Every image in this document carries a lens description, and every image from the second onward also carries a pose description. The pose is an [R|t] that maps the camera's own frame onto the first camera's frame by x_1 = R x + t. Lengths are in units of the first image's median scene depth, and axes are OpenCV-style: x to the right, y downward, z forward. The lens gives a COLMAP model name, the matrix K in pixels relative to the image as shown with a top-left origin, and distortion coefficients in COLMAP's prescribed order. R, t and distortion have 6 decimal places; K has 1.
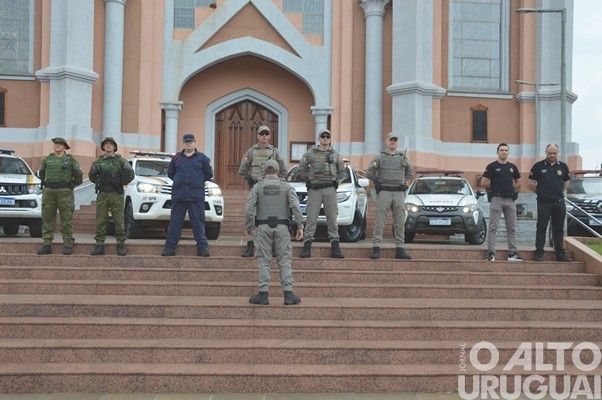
lens RADIAL K [[625.6, 0, 299.6], [0, 625.6, 212.6], [0, 0, 1]] dist [-0.062528, 0.269637]
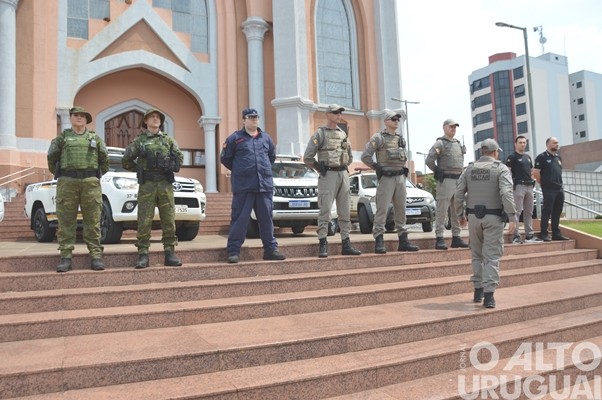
lens RADIAL K [[480.4, 0, 299.9], [0, 480.4, 211.9], [0, 0, 1]] dist [-0.160381, 0.120779]
pose [[0.928556, -0.033547, 0.369673, -0.143867], [0.034688, 0.999392, 0.003563, 0.002753], [-0.369568, 0.009514, 0.929155, 0.167900]]
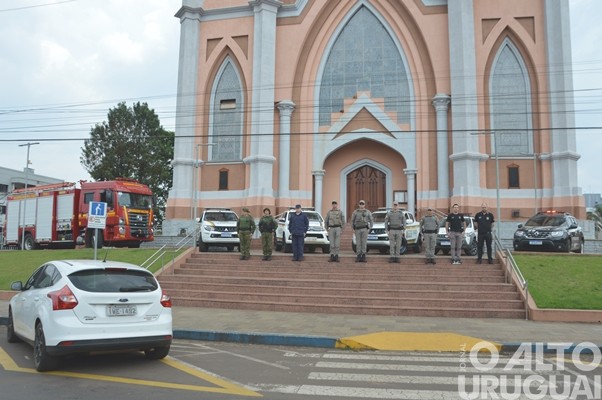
lens RADIAL K [[480.4, 0, 299.9], [0, 480.4, 211.9], [0, 0, 1]] dist [-0.160381, 0.120779]
pose [[0.957476, -0.023858, -0.287526, 0.118938], [0.011770, 0.998976, -0.043694, -0.011847], [0.288274, 0.038452, 0.956776, -0.247513]]
